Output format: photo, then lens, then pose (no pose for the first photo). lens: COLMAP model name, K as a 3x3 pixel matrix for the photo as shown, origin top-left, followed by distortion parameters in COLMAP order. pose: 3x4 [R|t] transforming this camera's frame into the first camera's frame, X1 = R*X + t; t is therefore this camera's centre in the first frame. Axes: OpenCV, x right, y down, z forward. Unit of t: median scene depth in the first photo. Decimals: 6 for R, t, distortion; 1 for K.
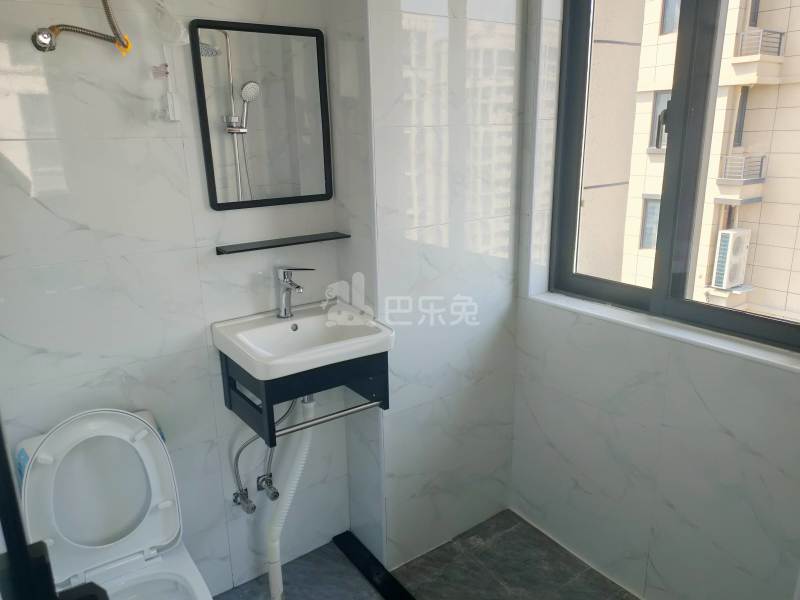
lens RADIAL K [[604.5, 0, 400.0], [0, 604.5, 300.0], [0, 0, 1]] dist [0.043279, -0.003442]
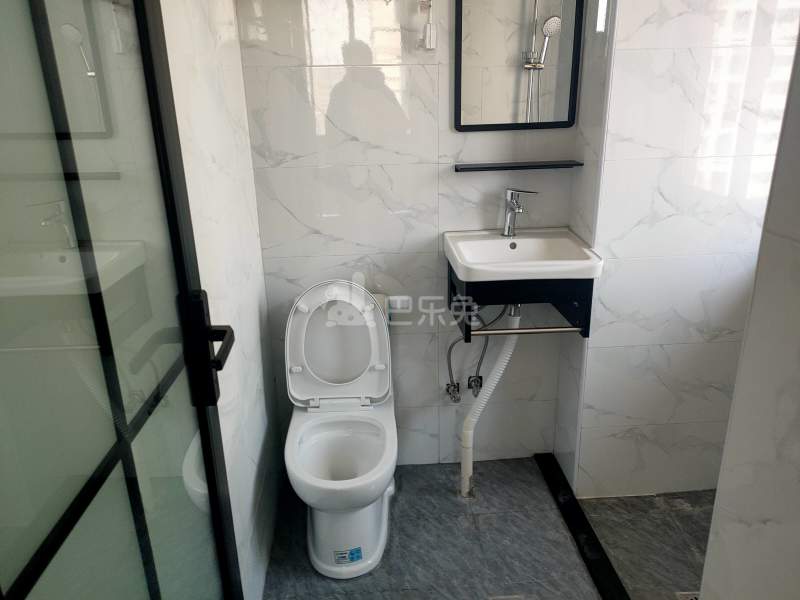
lens RADIAL K [[611.5, 0, 400.0], [0, 611.5, 300.0], [0, 0, 1]] dist [0.046832, -0.001568]
pose [[0.856587, 0.173268, -0.486042, 0.198999], [-0.137297, 0.984514, 0.109000, 0.048652], [0.497401, -0.026636, 0.867112, -0.051853]]
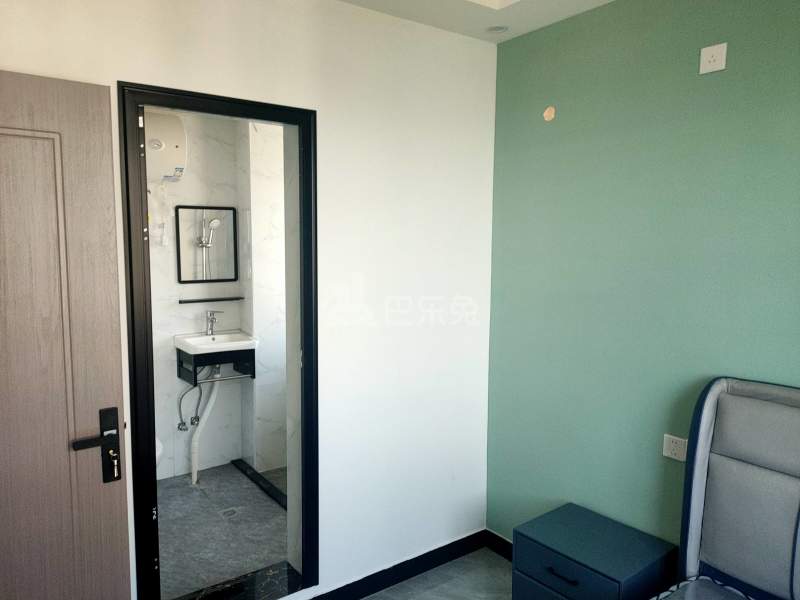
lens RADIAL K [[604.5, 0, 400.0], [0, 604.5, 300.0], [0, 0, 1]] dist [0.043279, -0.003442]
pose [[0.999499, 0.028715, 0.013310, 0.445351], [-0.025972, 0.984472, -0.173610, 0.260753], [-0.018089, 0.173178, 0.984724, -1.127492]]
